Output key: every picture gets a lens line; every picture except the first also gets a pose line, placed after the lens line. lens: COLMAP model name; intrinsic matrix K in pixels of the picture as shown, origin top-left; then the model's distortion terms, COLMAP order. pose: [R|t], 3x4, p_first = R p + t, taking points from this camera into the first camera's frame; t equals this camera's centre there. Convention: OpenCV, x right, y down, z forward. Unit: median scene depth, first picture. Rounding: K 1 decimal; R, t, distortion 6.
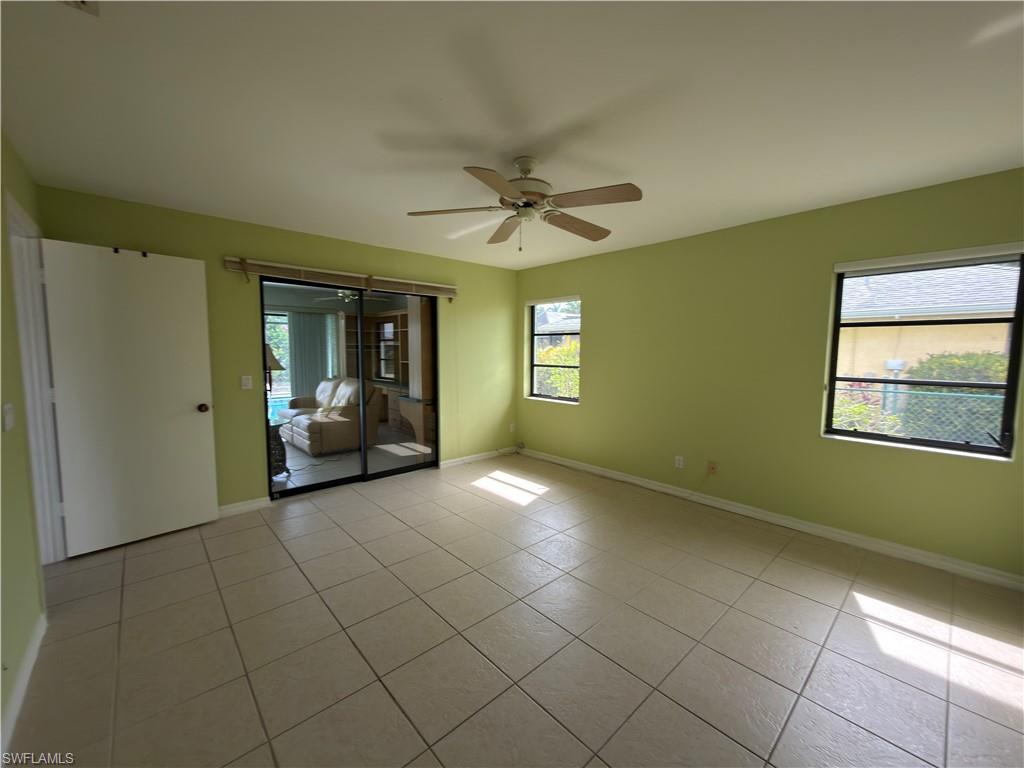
lens RADIAL K [[409.0, 0, 515.3], [0, 409.0, 383.0], [0, 0, 1]] dist [-0.001565, 0.000728]
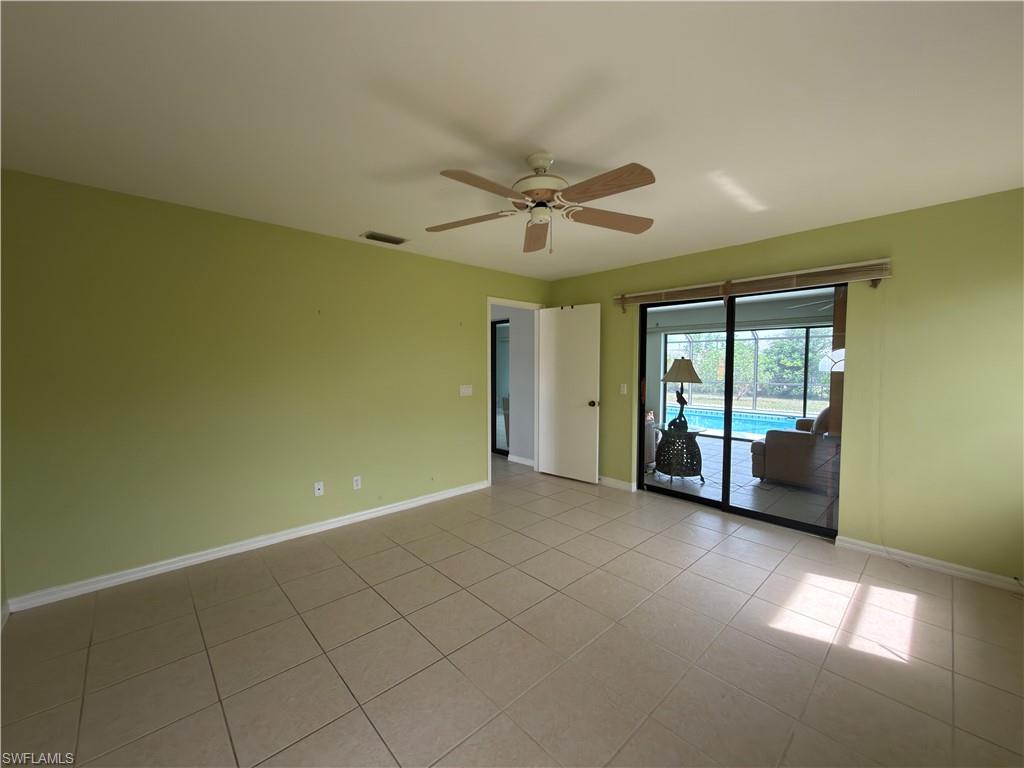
lens RADIAL K [[409.0, 0, 516.5], [0, 409.0, 385.6], [0, 0, 1]] dist [-0.001565, 0.000728]
pose [[0.008508, 0.051243, -0.998650, 0.520750], [-0.079252, 0.995579, 0.050410, -0.042162], [0.996818, 0.078716, 0.012531, 0.525984]]
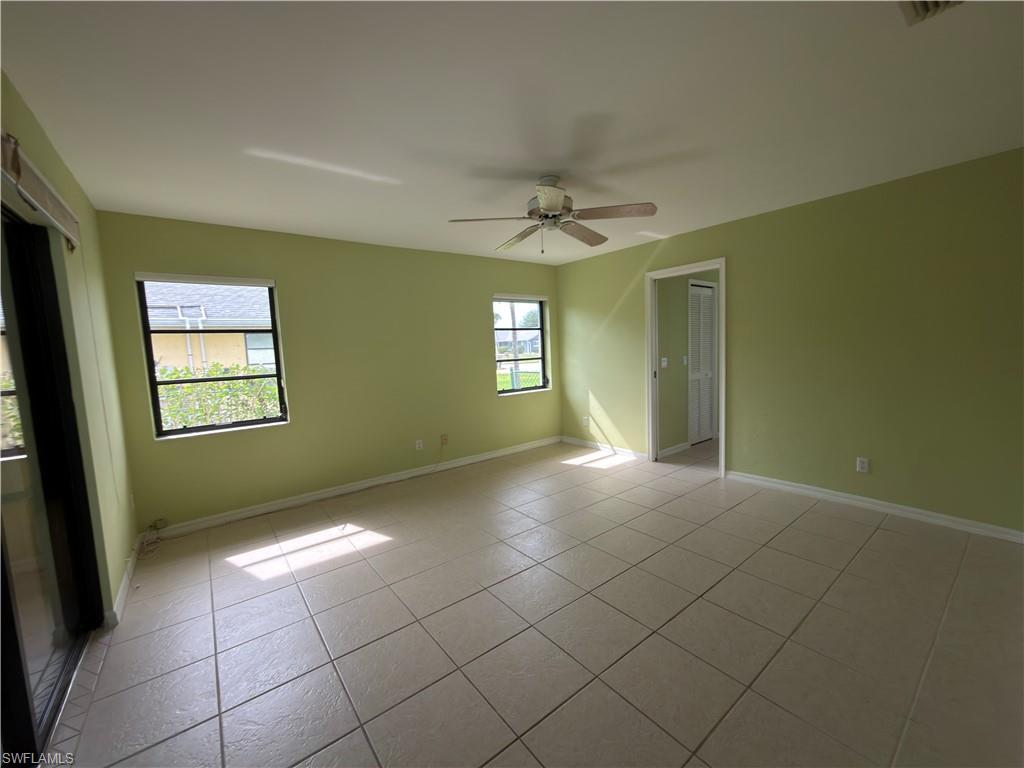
lens RADIAL K [[409.0, 0, 510.3], [0, 409.0, 384.3], [0, 0, 1]] dist [-0.001565, 0.000728]
pose [[0.089977, -0.105538, 0.990336, -0.642921], [0.122199, 0.988026, 0.094190, -0.047956], [-0.988419, 0.112543, 0.101796, 0.565373]]
